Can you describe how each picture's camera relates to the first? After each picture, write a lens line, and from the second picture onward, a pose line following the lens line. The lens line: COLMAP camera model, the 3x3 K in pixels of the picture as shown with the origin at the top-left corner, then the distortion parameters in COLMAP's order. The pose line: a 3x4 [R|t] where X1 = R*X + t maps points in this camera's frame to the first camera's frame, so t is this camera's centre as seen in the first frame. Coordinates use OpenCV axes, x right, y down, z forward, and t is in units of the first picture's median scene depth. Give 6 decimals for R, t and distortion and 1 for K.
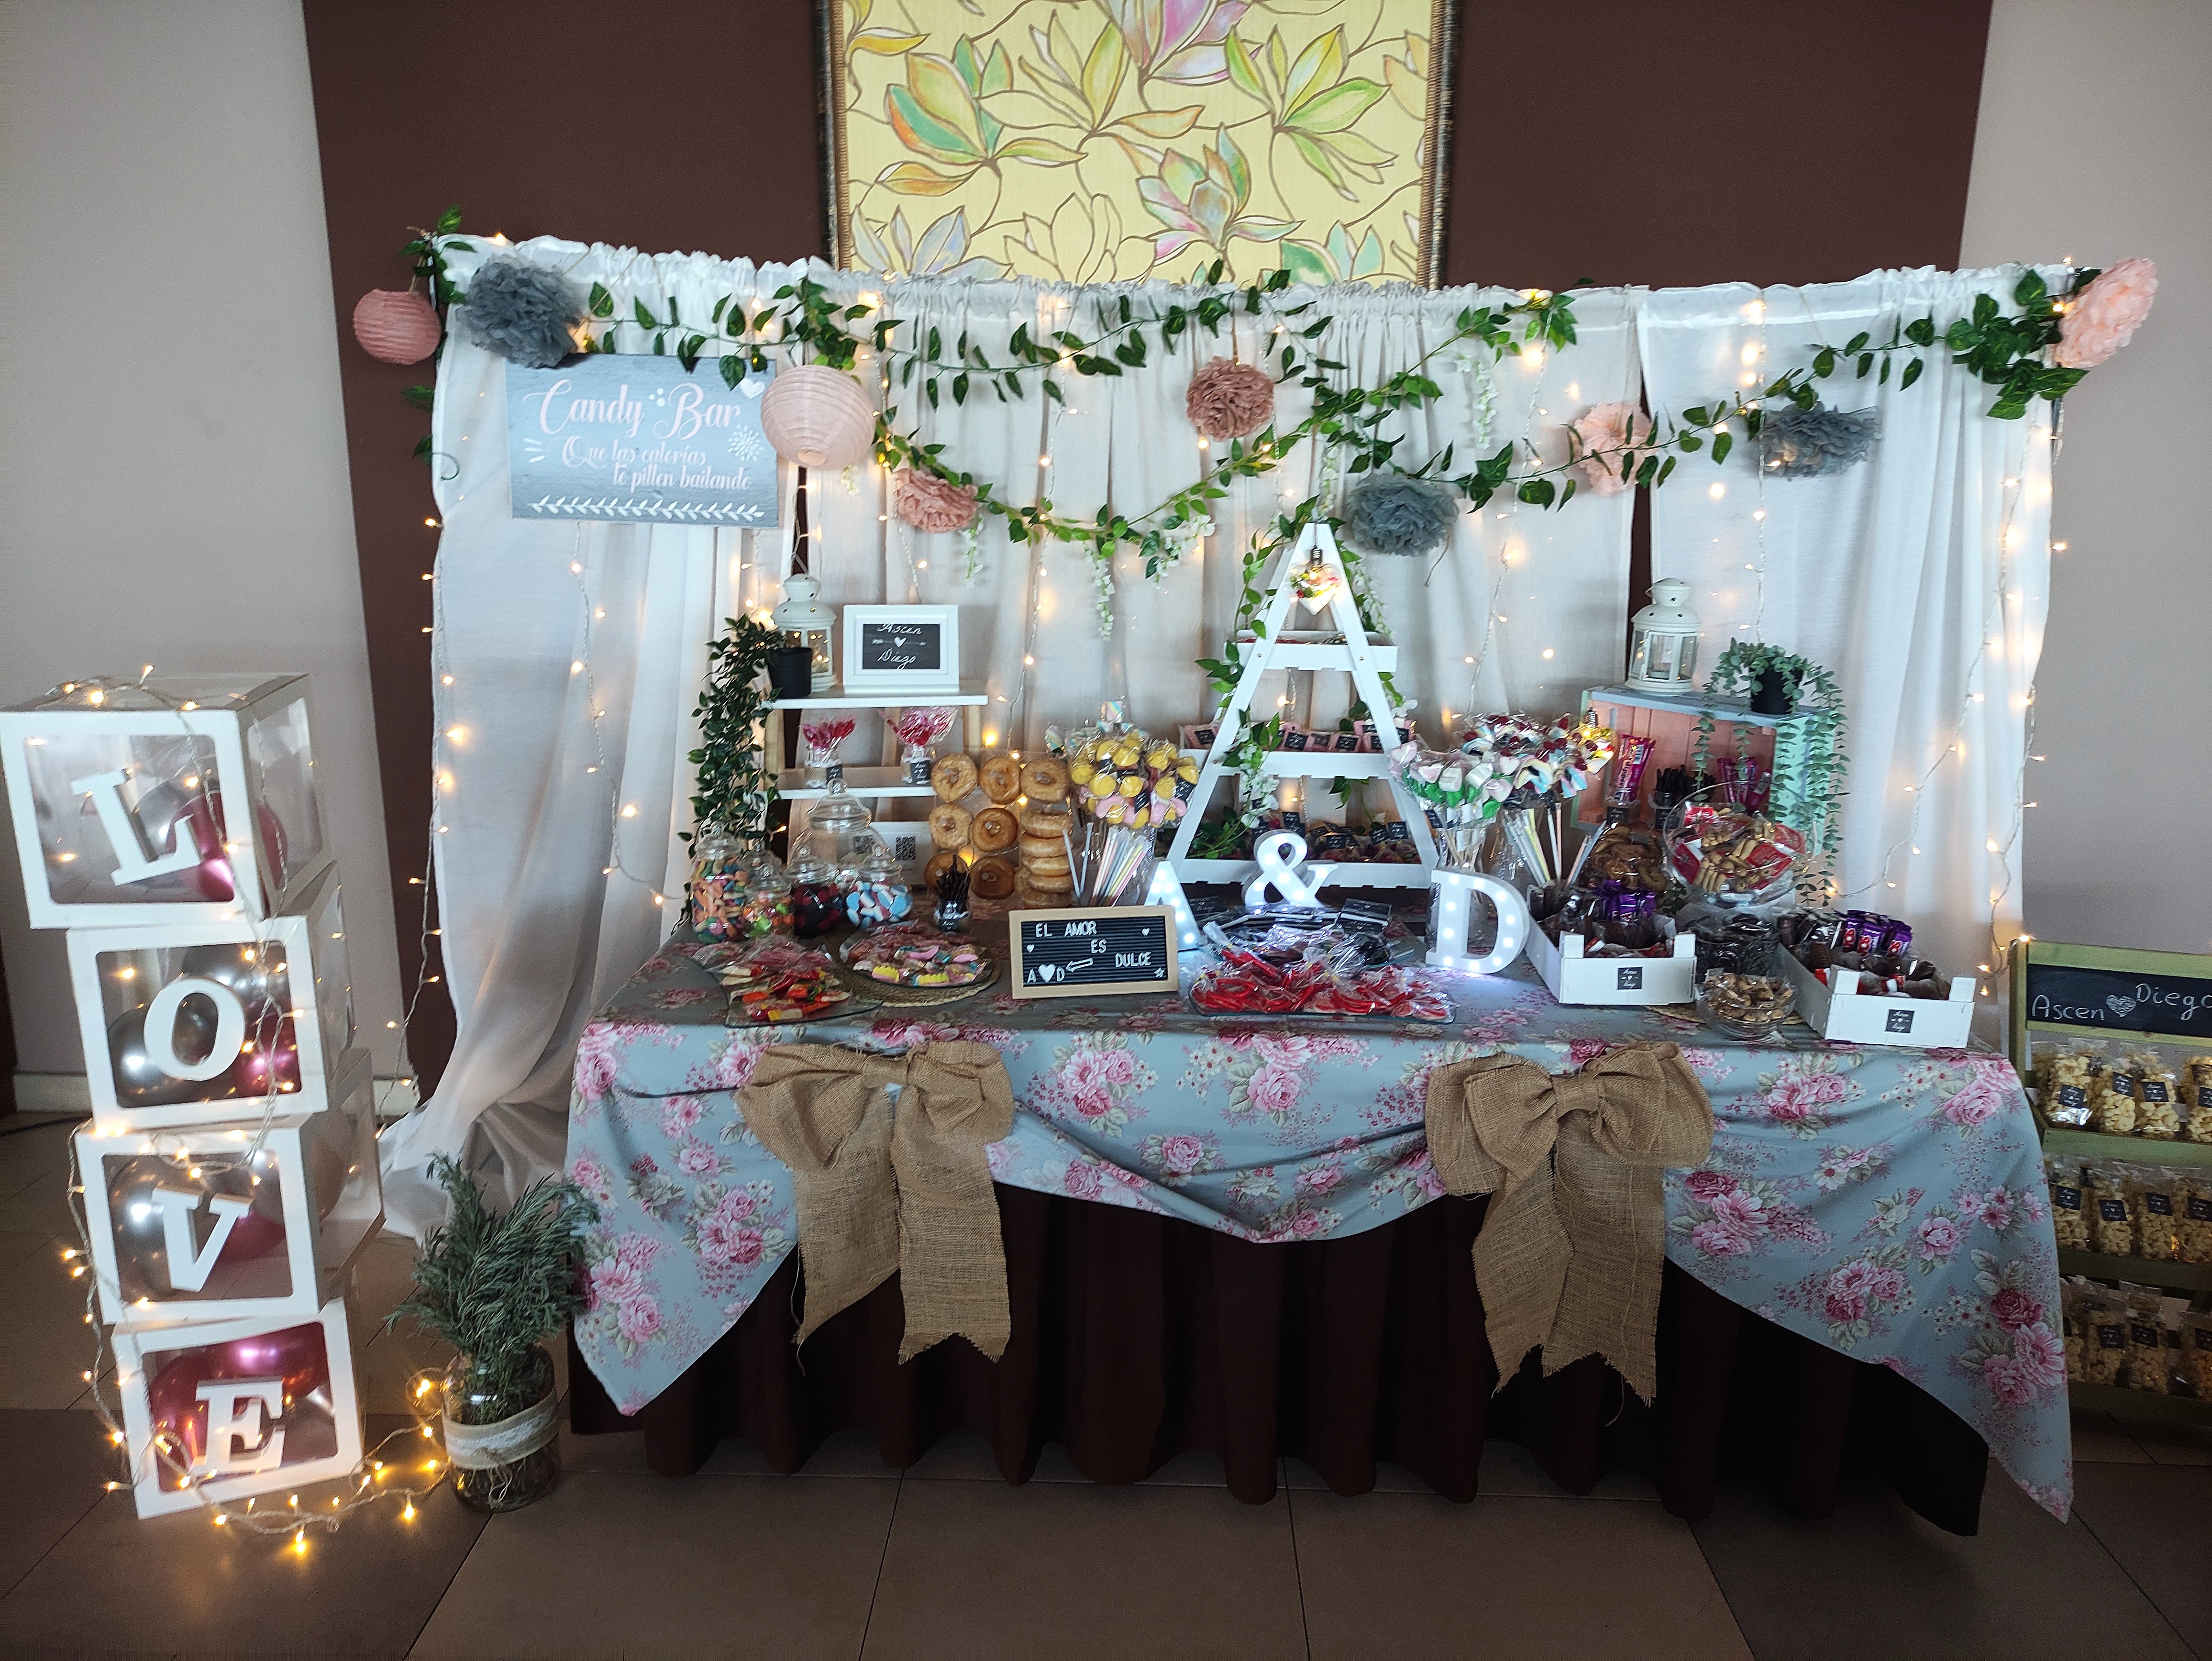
lens RADIAL K [[1646.1, 0, 1108.6], [0, 1646.1, 822.0], [0, 0, 1]] dist [0.034892, -0.017018]
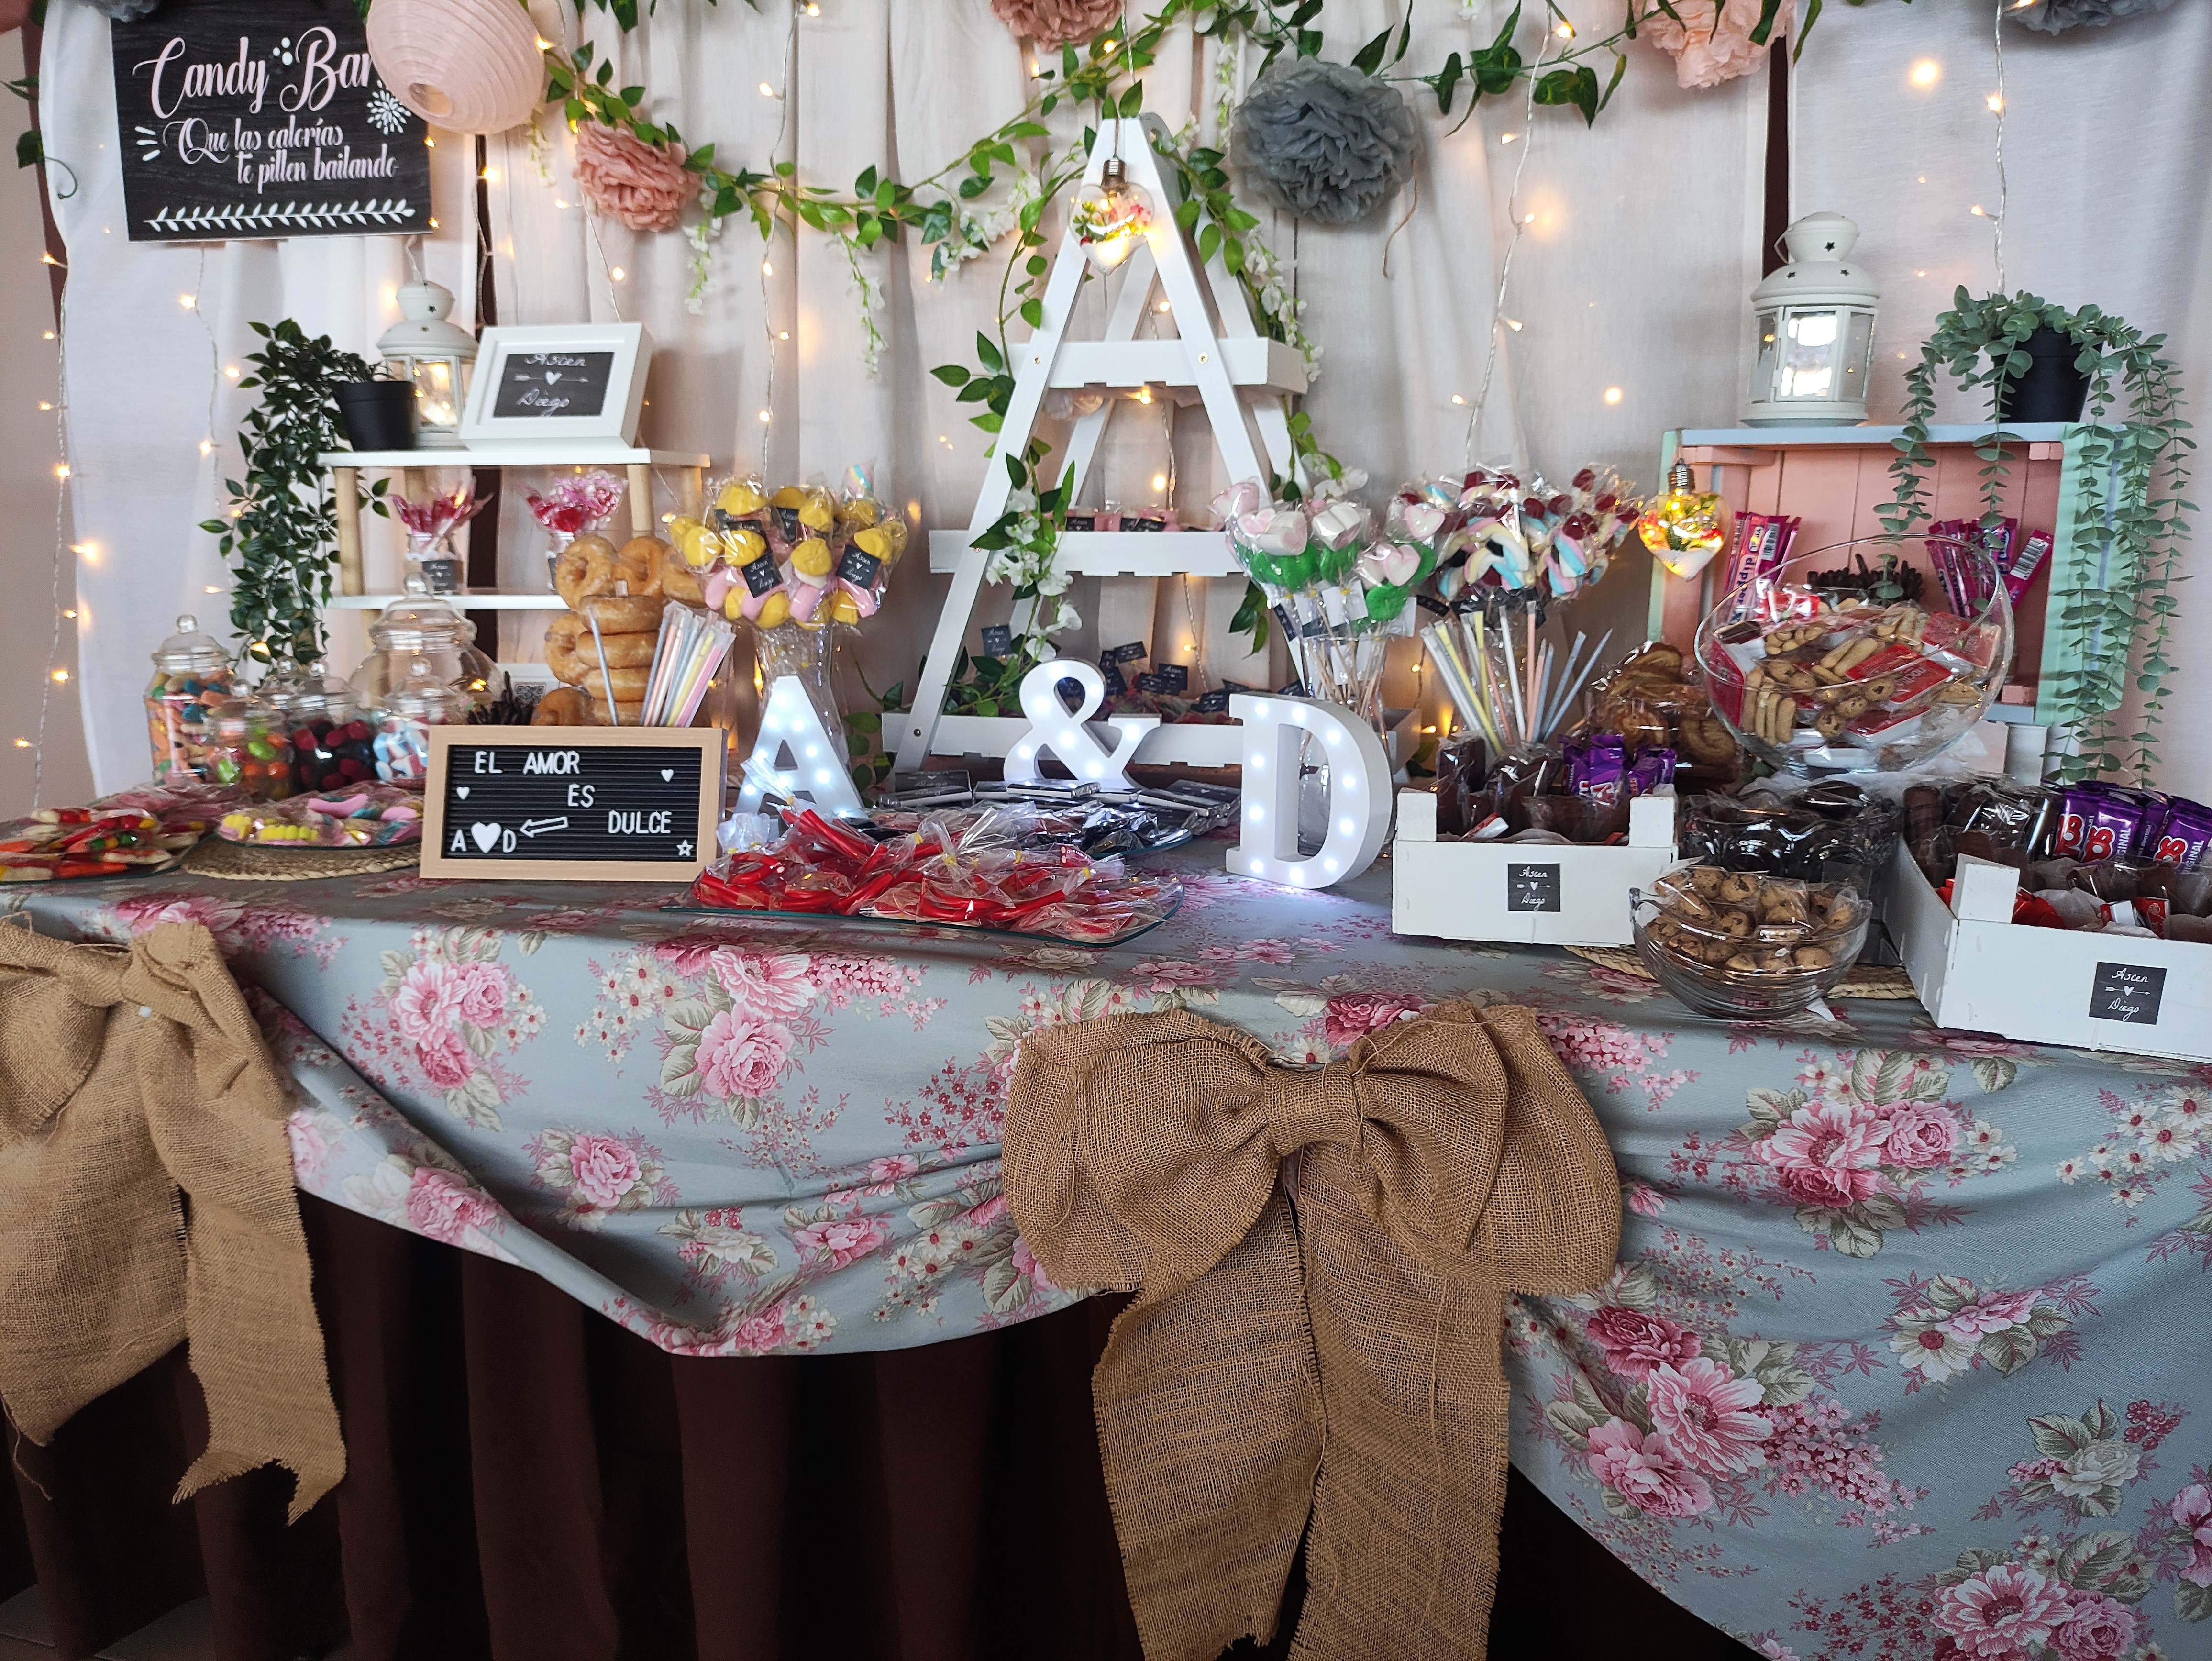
lens RADIAL K [[1646.1, 0, 1116.8], [0, 1646.1, 824.1], [0, 0, 1]] dist [0.034892, -0.017018]
pose [[0.967424, 0.033558, -0.250928, 0.314553], [-0.042716, 0.998602, -0.031140, 0.095495], [0.249533, 0.040845, 0.967505, 0.499684]]
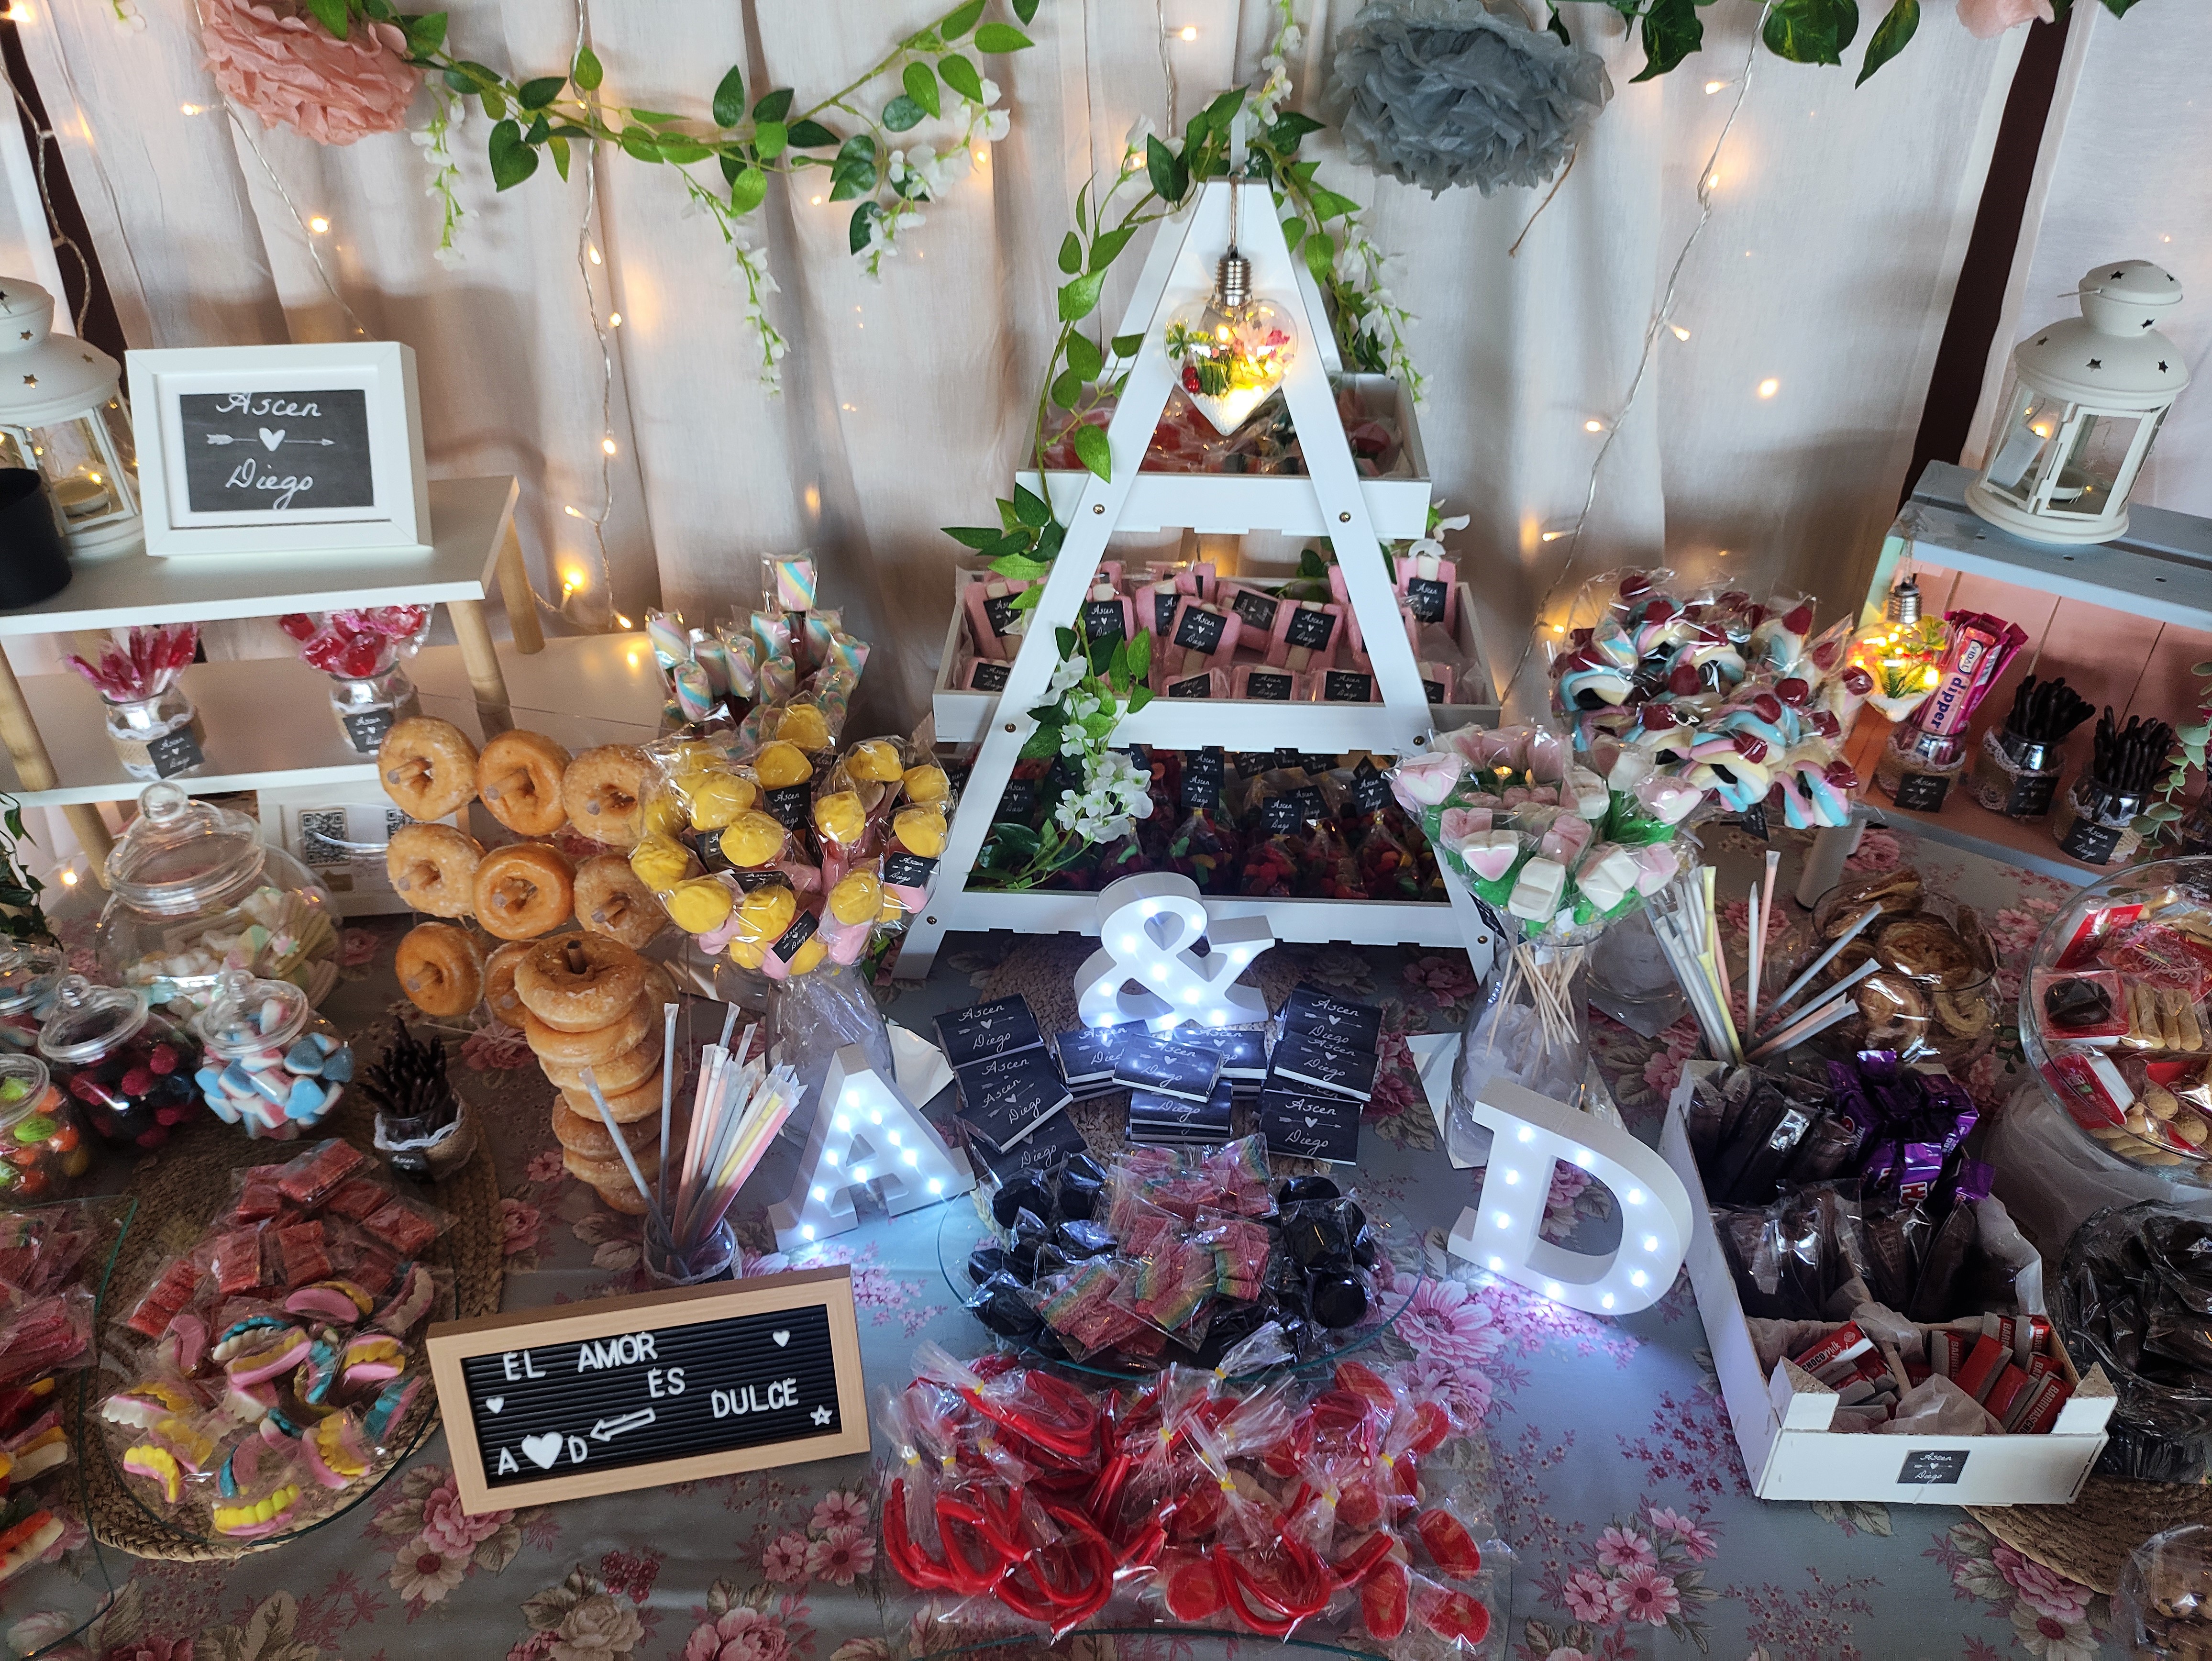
lens RADIAL K [[1646.1, 0, 1116.9], [0, 1646.1, 821.7], [0, 0, 1]] dist [0.034892, -0.017018]
pose [[0.999904, -0.009376, -0.010189, 0.114343], [0.012632, 0.919120, 0.393775, -0.220273], [0.005673, -0.393866, 0.919150, 0.670915]]
